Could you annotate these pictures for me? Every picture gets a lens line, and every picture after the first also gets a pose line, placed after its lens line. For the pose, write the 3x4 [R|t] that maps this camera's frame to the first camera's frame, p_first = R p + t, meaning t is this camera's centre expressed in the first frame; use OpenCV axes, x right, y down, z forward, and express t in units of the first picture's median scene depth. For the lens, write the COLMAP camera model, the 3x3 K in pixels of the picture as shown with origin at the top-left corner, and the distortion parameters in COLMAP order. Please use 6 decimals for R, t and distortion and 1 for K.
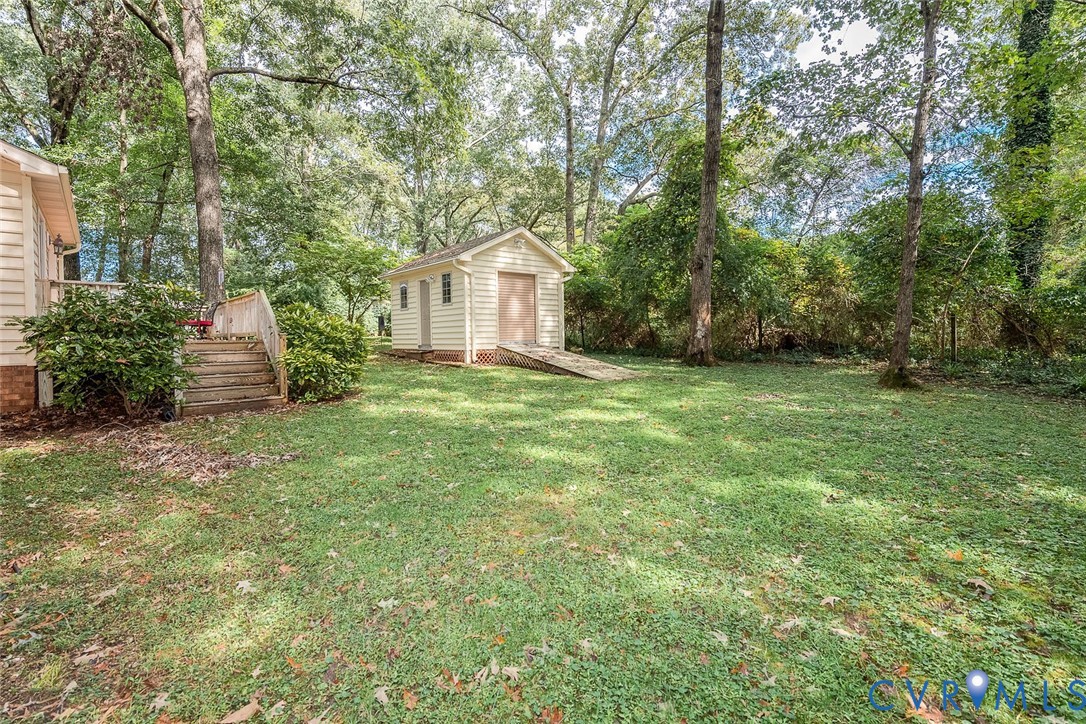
lens RADIAL K [[471.4, 0, 544.4], [0, 471.4, 361.5], [0, 0, 1]] dist [0.000029, -0.000260]
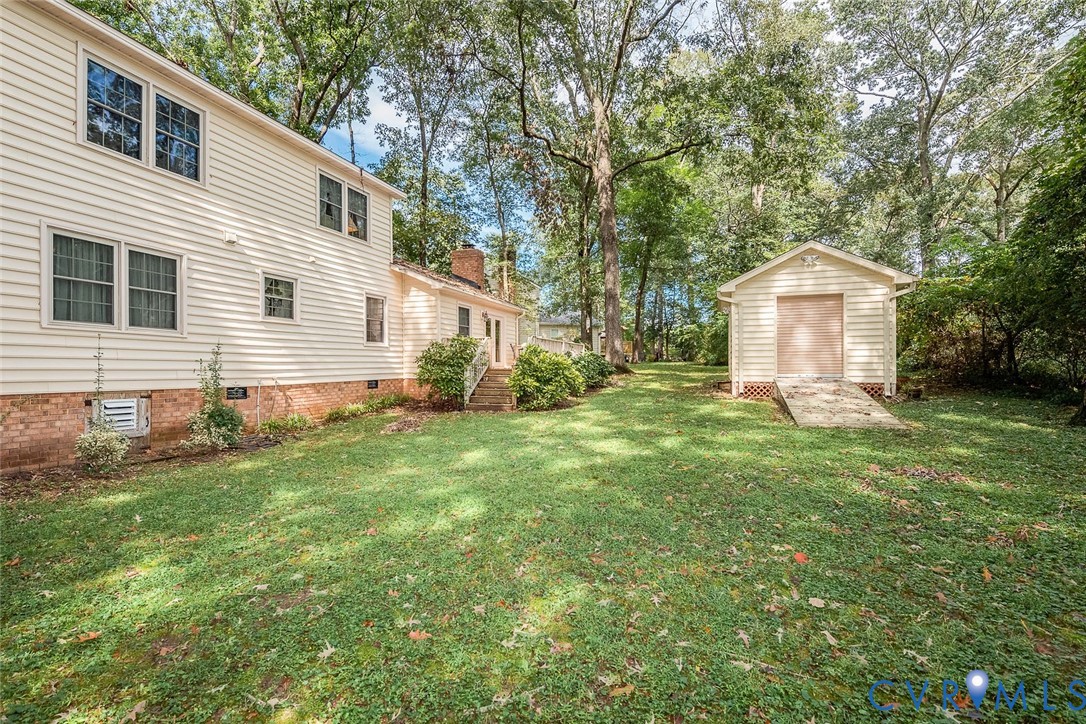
lens RADIAL K [[471.4, 0, 544.4], [0, 471.4, 361.5], [0, 0, 1]] dist [0.000029, -0.000260]
pose [[0.494616, 0.015914, -0.868966, 0.462520], [-0.056116, 0.998331, -0.013658, -0.028755], [0.867298, 0.055518, 0.494684, 0.167340]]
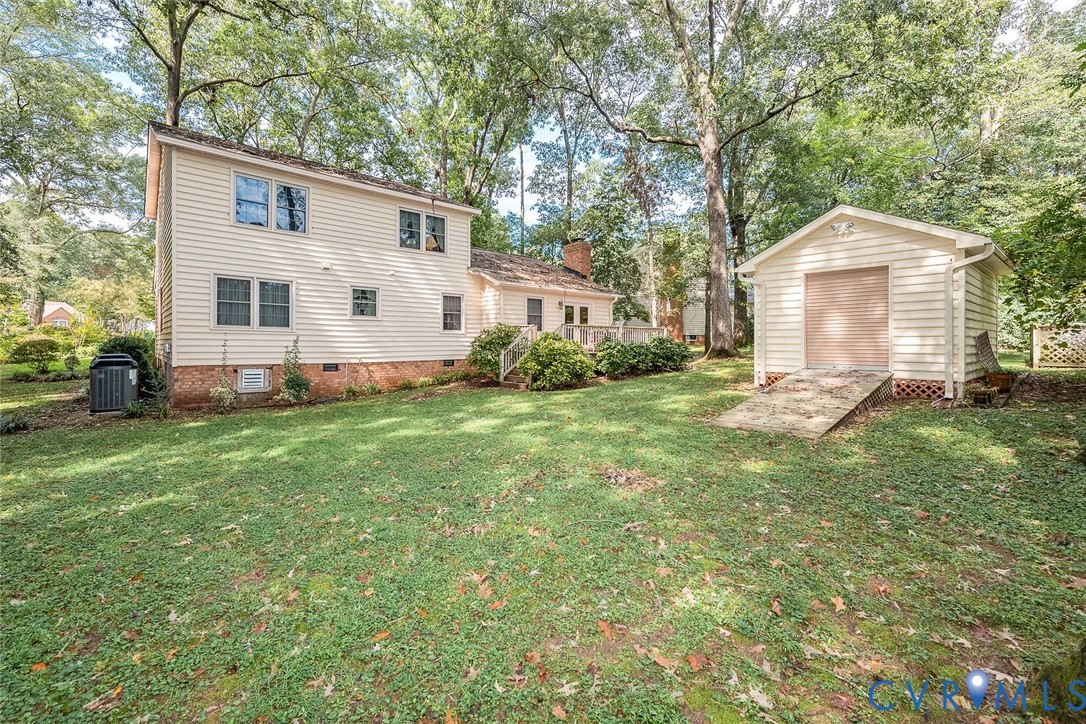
lens RADIAL K [[448.5, 0, 541.6], [0, 448.5, 339.0], [0, 0, 1]] dist [0.000717, 0.000055]
pose [[0.006166, 0.017107, -0.999835, 0.631213], [-0.057164, 0.998225, 0.016727, -0.070934], [0.998346, 0.057052, 0.007133, 0.557590]]
